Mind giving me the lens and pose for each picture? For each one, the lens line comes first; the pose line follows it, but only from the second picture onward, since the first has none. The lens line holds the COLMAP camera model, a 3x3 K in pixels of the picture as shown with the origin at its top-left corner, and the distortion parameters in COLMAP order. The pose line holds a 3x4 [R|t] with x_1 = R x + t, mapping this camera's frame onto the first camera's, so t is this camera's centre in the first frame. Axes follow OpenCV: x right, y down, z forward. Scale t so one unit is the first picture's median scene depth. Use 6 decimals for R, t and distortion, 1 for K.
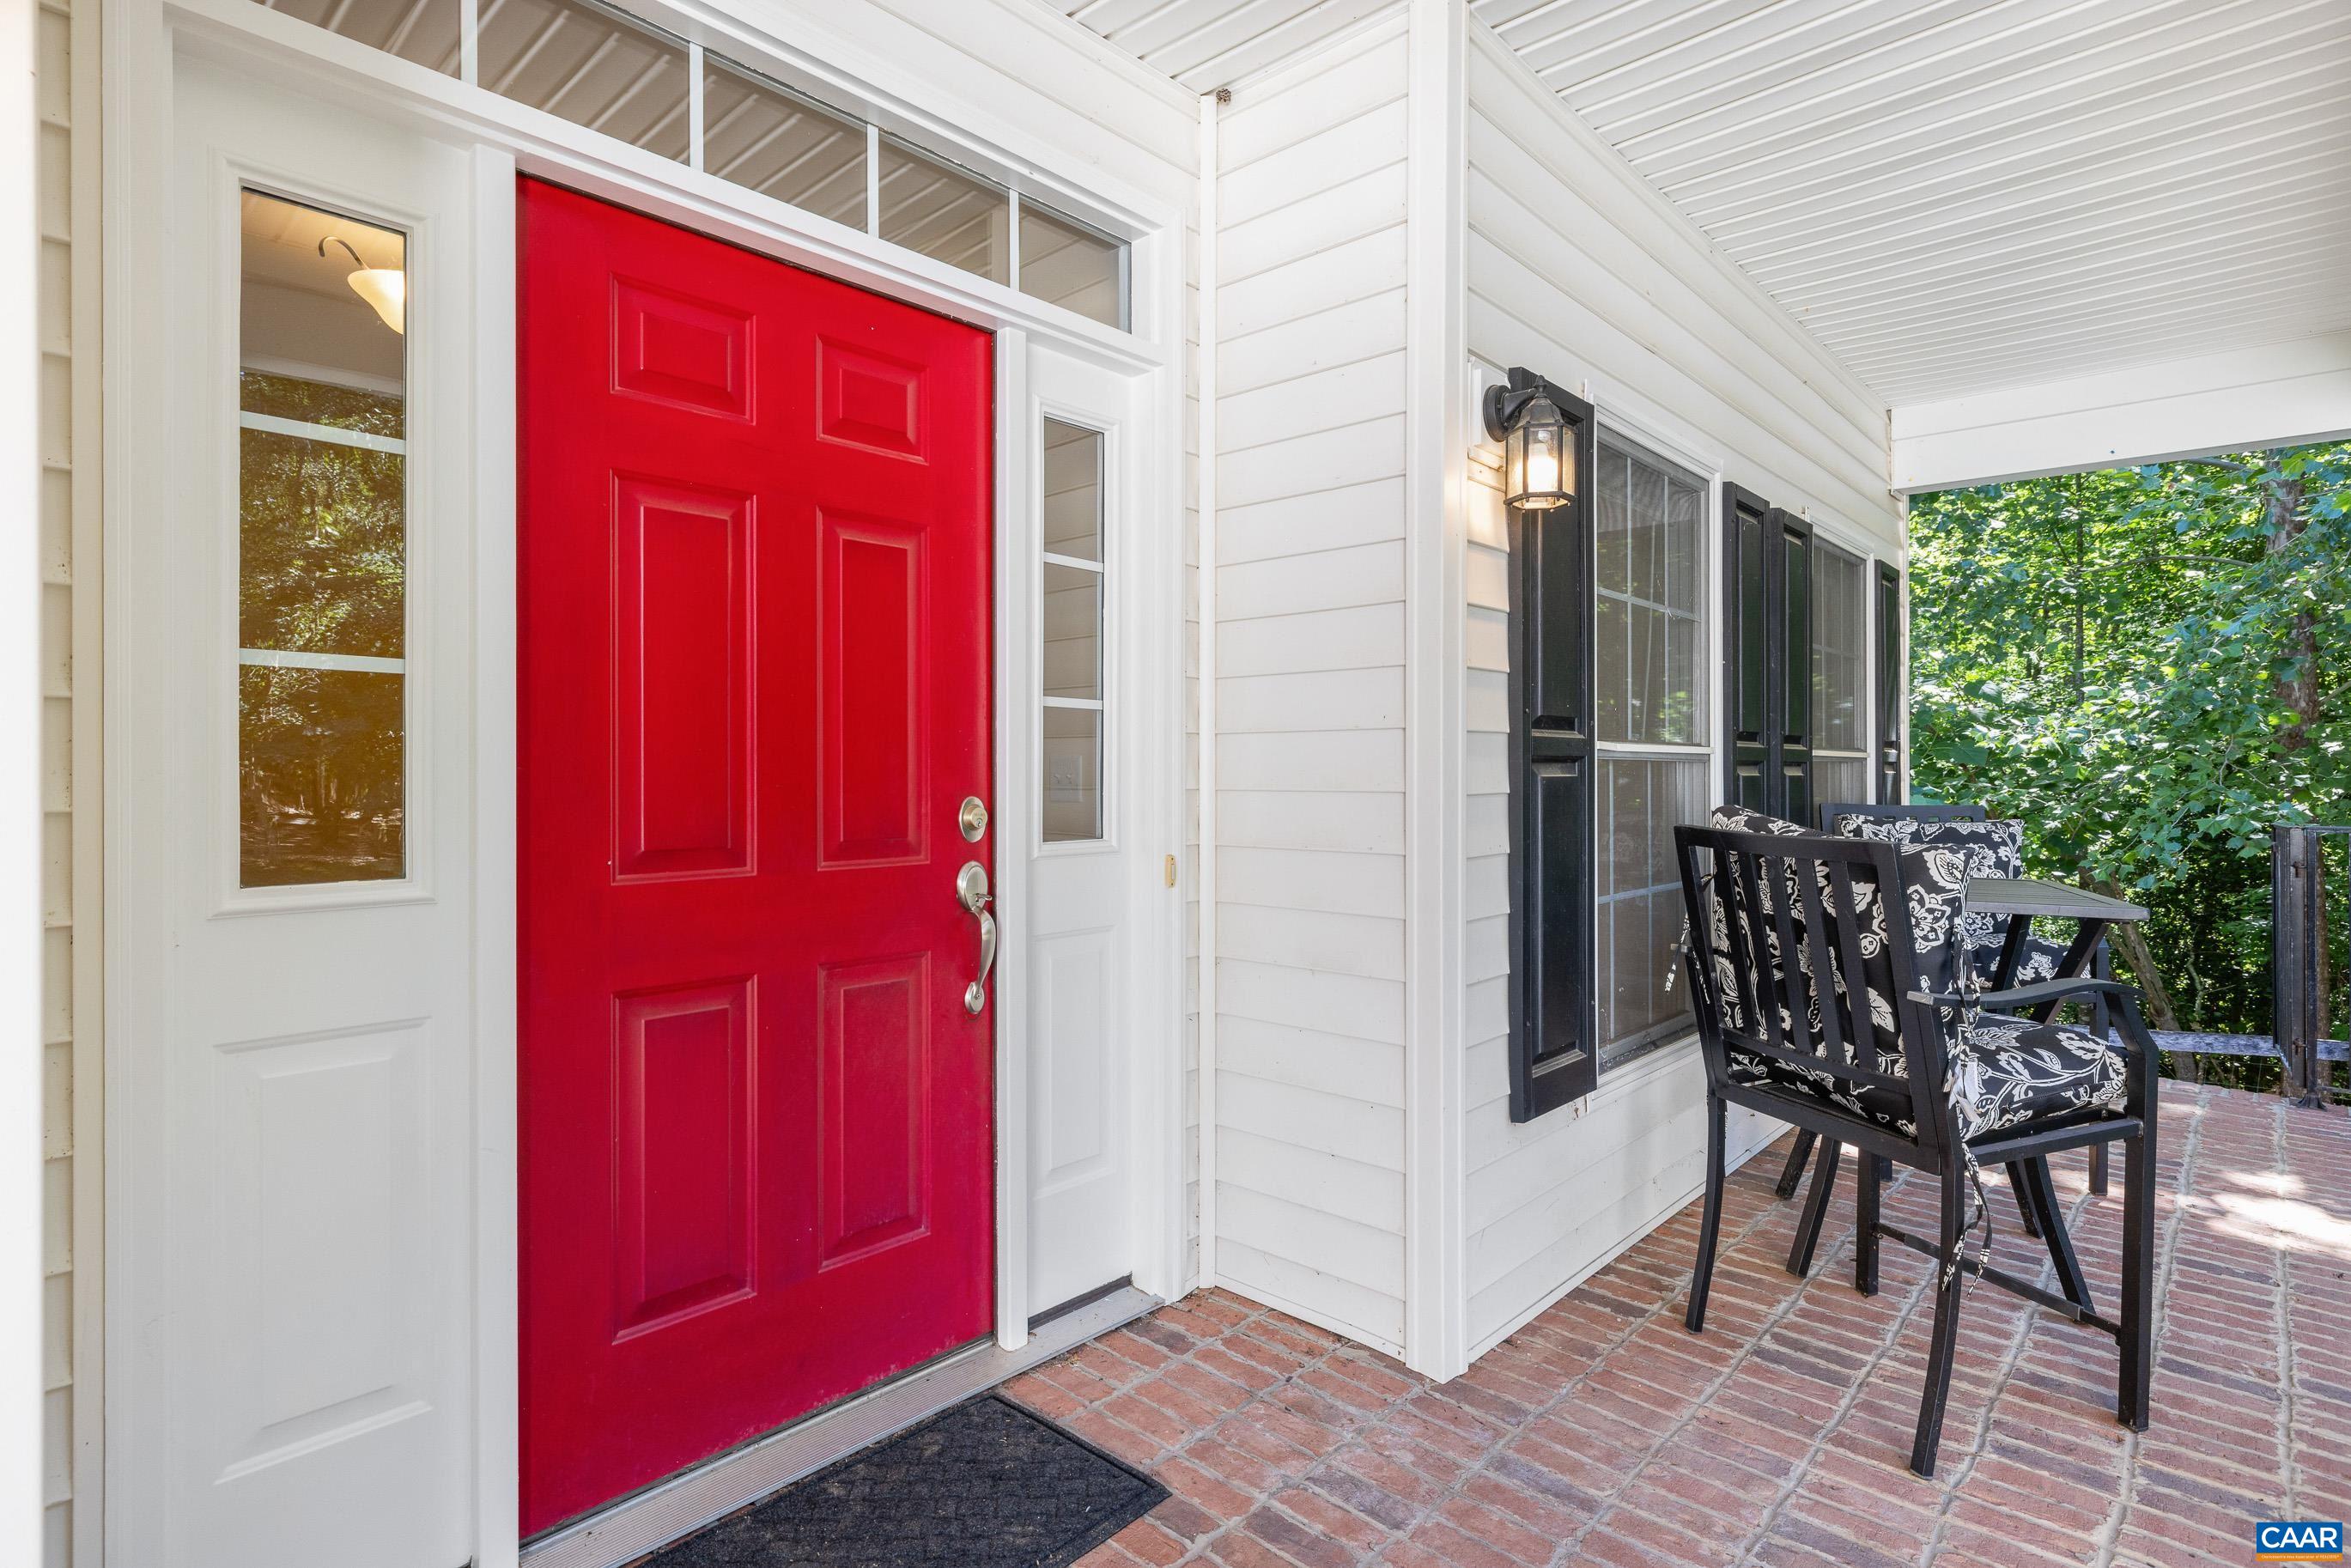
lens RADIAL K [[1191.3, 0, 1172.9], [0, 1191.3, 780.3], [0, 0, 1]] dist [-0.002068, -0.000385]
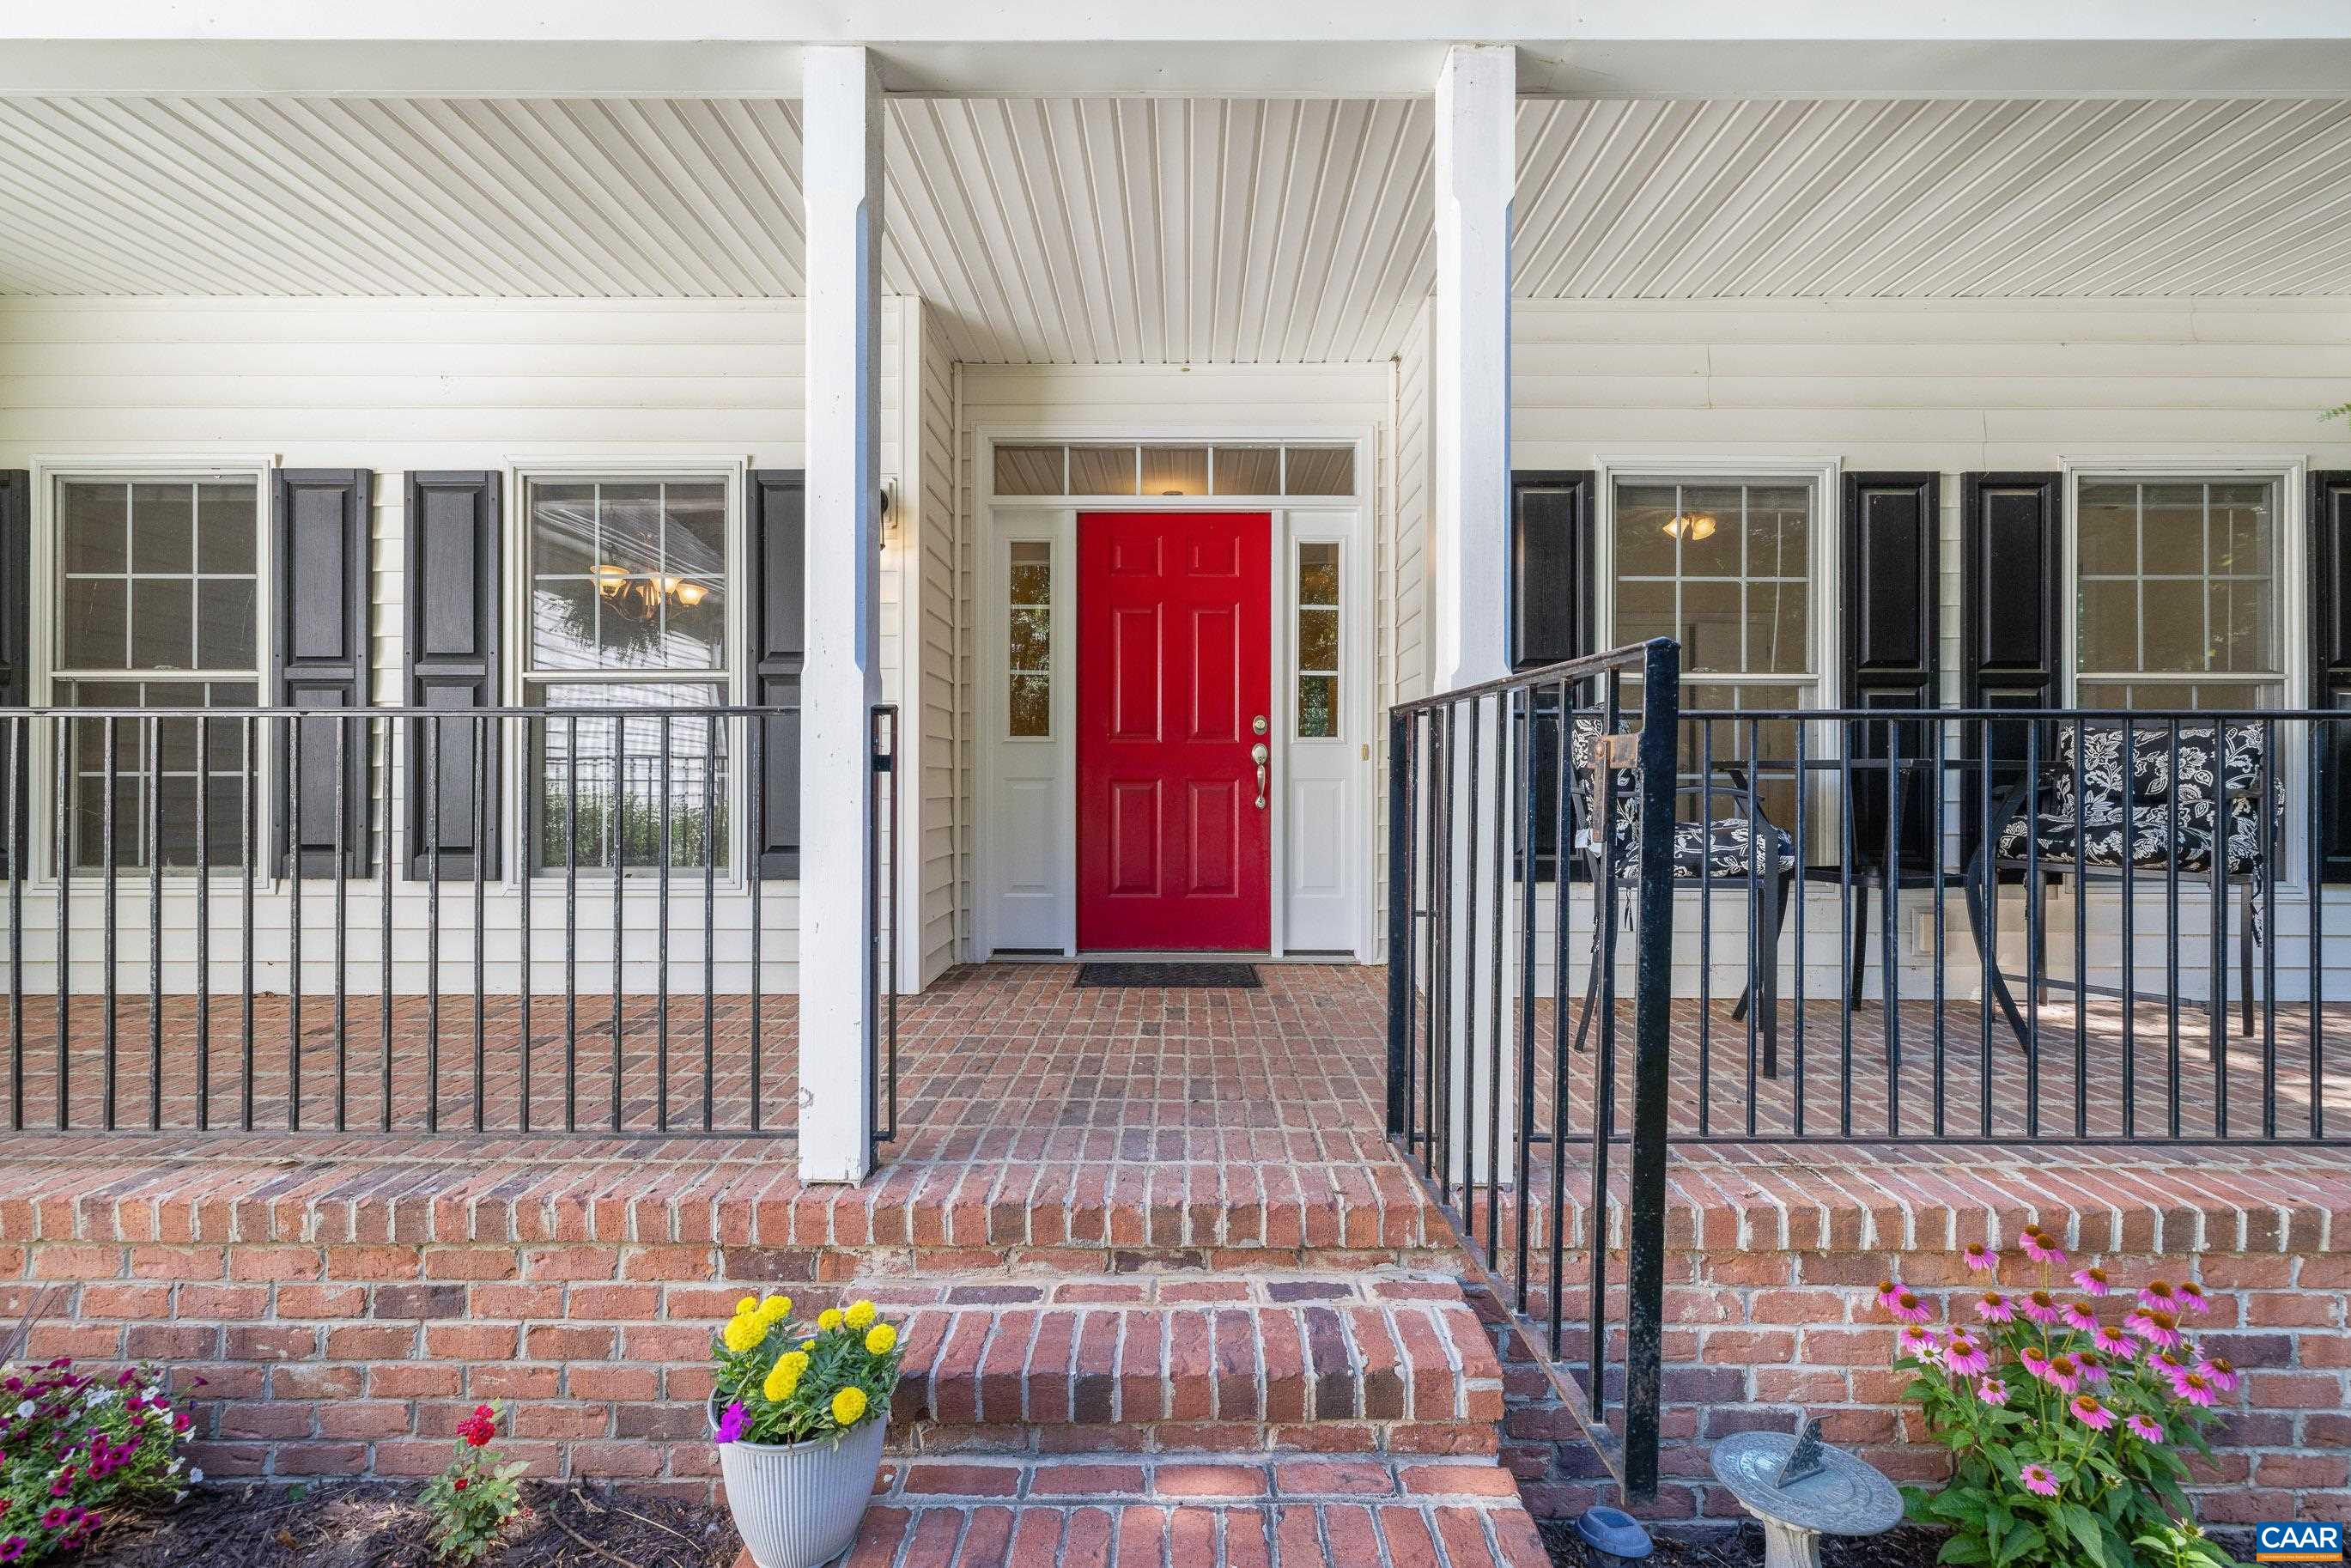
lens RADIAL K [[991.3, 0, 1178.9], [0, 991.3, 782.9], [0, 0, 1]] dist [0.002508, 0.000376]
pose [[0.674437, -0.000308, -0.738332, 1.159969], [-0.007188, 0.999950, -0.006982, 0.159219], [0.738298, 0.010016, 0.674401, -0.429100]]
